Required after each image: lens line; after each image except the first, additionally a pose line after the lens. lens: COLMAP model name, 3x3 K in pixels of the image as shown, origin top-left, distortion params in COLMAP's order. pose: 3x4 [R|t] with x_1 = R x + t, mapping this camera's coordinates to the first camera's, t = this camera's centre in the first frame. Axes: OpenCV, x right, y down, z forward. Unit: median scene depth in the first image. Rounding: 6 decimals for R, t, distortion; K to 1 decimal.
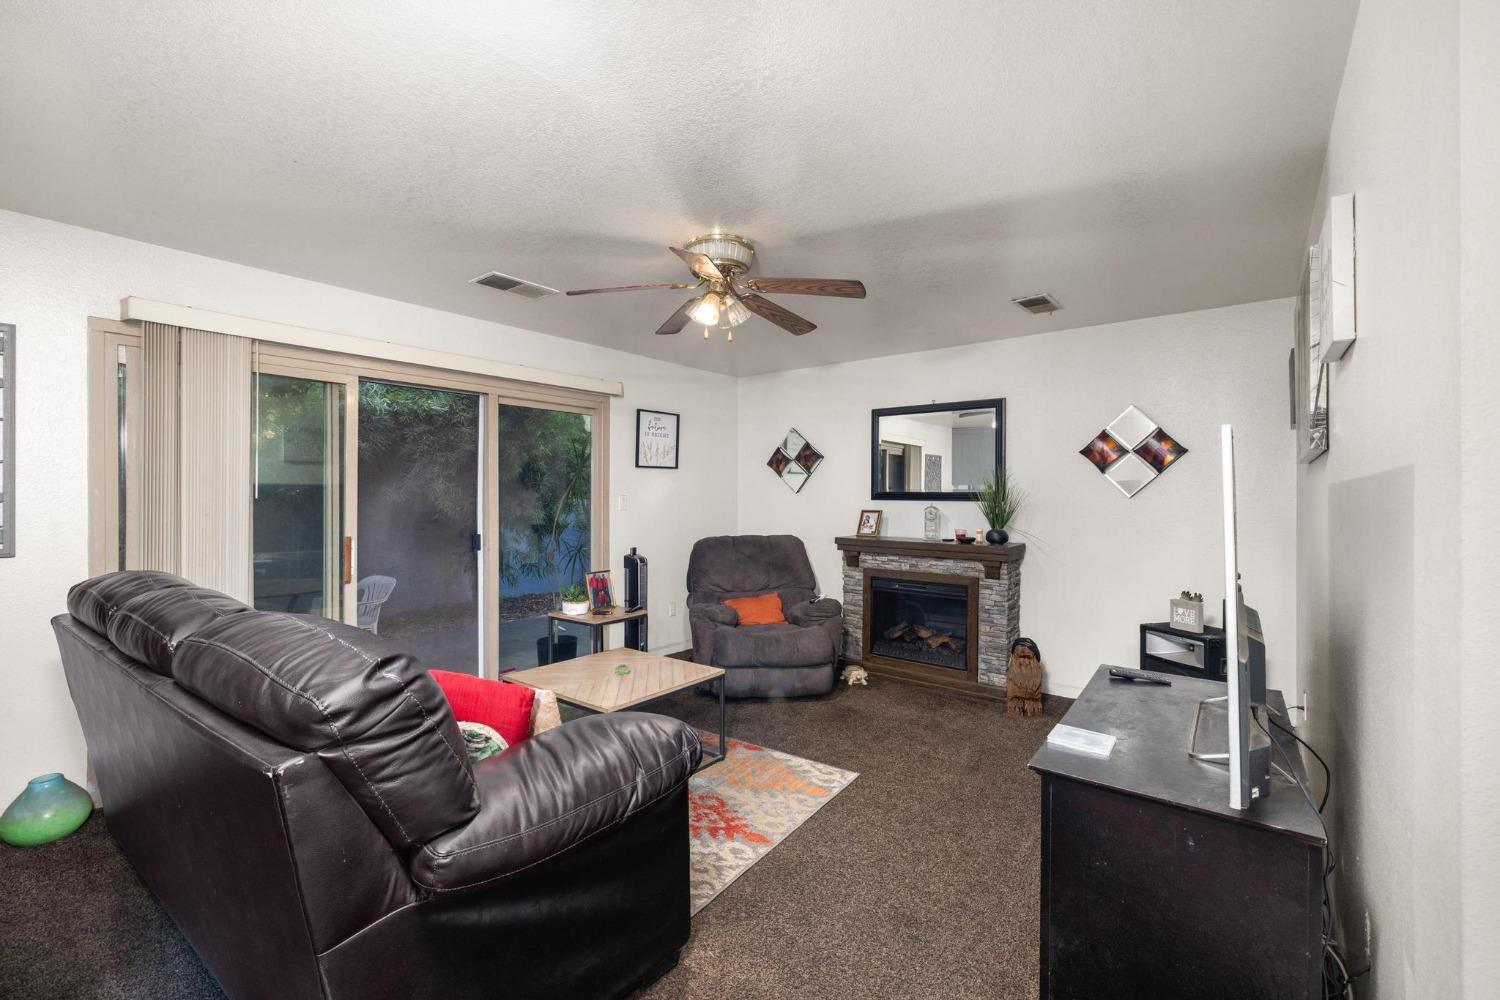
lens RADIAL K [[646.4, 0, 729.1], [0, 646.4, 501.7], [0, 0, 1]] dist [0.000493, -0.000235]
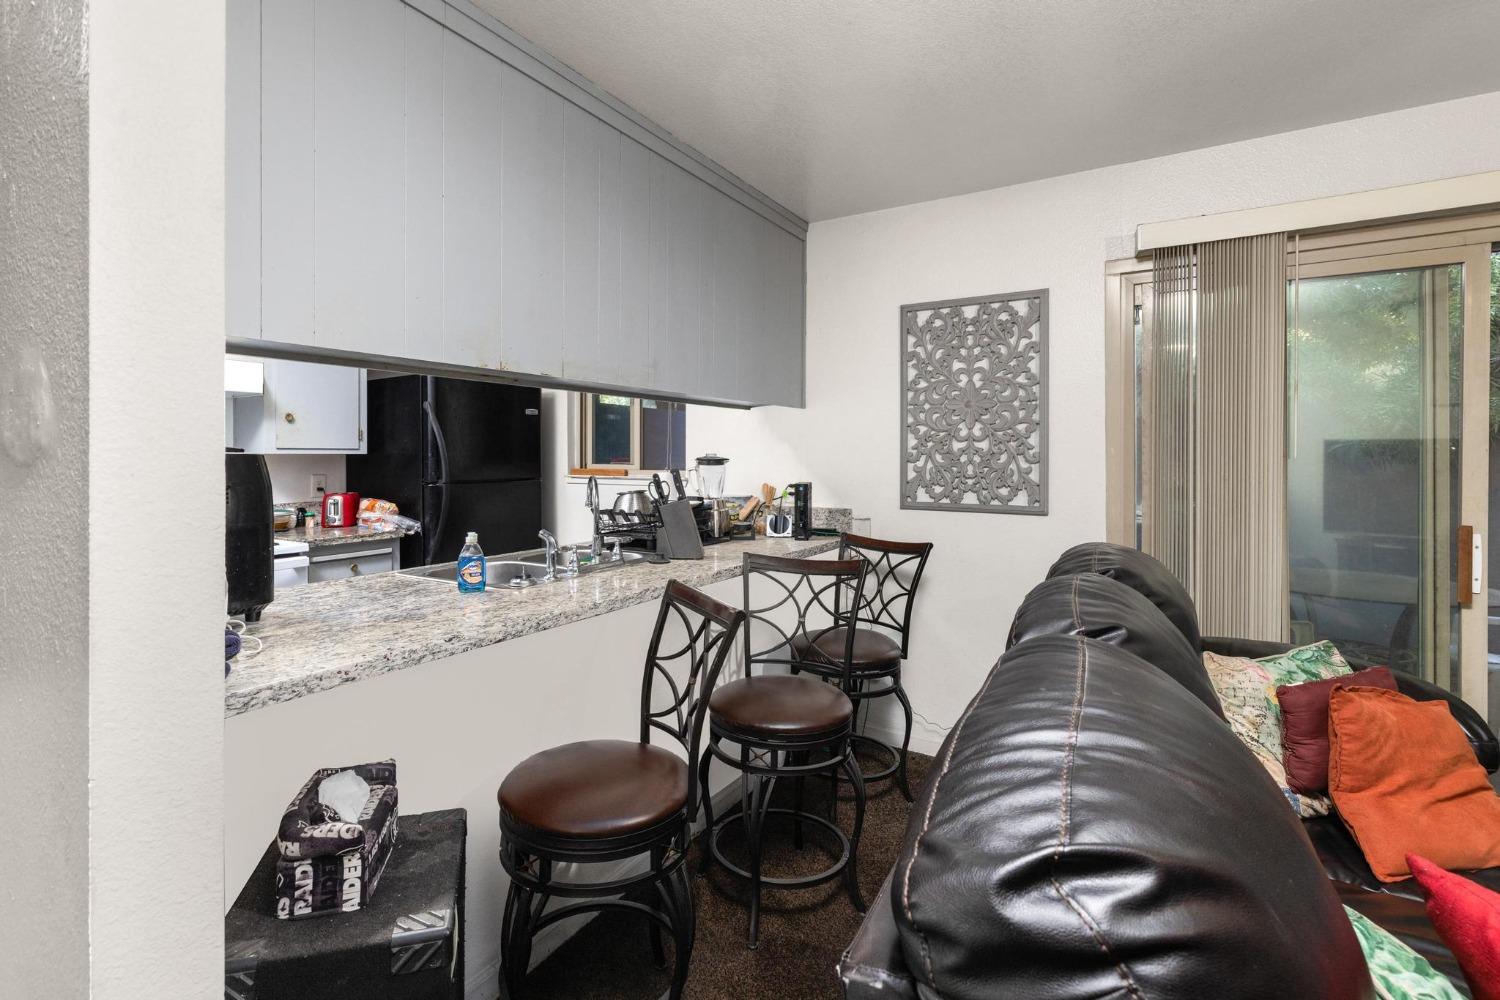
lens RADIAL K [[696.3, 0, 713.4], [0, 696.3, 459.6], [0, 0, 1]] dist [0.000684, -0.000372]
pose [[0.113171, 0.003201, -0.993570, -0.046520], [-0.009178, 0.999956, 0.002176, -0.000027], [0.993533, 0.008873, 0.113195, 0.259289]]
